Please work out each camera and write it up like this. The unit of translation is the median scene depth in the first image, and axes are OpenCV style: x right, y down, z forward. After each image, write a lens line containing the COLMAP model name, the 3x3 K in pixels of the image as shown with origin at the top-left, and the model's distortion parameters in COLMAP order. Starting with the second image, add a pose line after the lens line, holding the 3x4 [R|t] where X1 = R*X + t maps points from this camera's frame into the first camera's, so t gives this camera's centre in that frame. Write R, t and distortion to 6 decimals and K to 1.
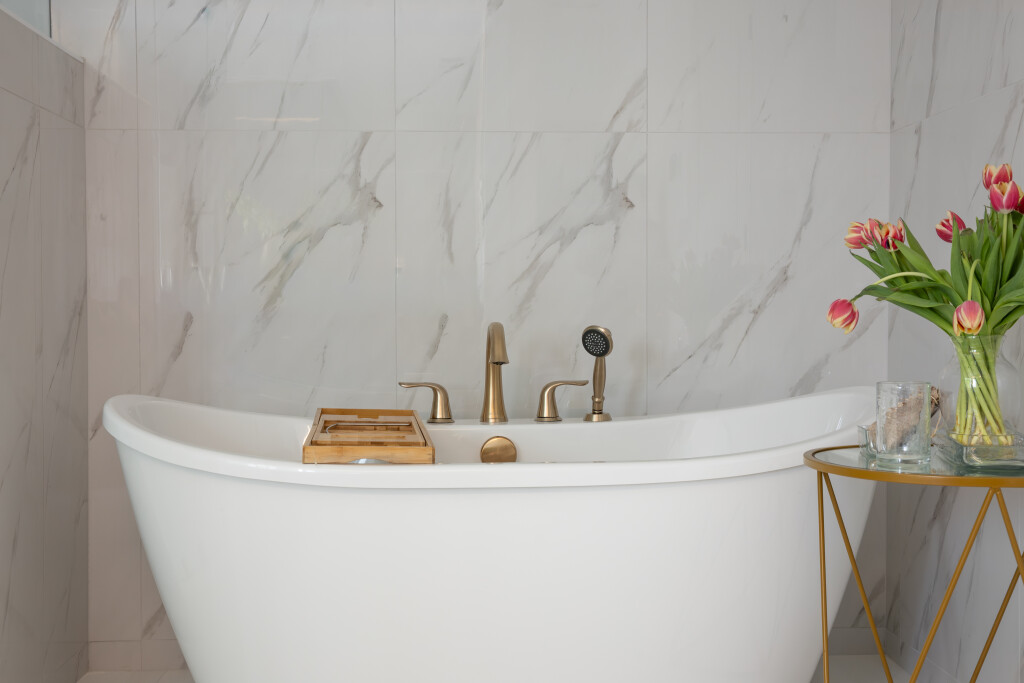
lens RADIAL K [[1239.1, 0, 512.0], [0, 1239.1, 341.5], [0, 0, 1]] dist [0.028711, 0.002504]
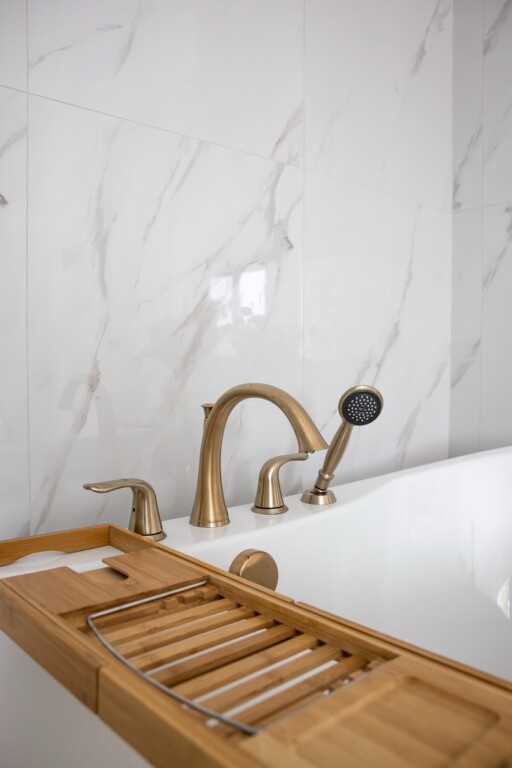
lens RADIAL K [[599.1, 0, 256.0], [0, 599.1, 384.0], [0, 0, 1]] dist [-0.117962, 0.108252]
pose [[0.802286, -0.022031, 0.596533, -0.184724], [0.014585, 0.999744, 0.017306, -0.018816], [-0.596762, -0.005184, 0.802402, 0.682177]]
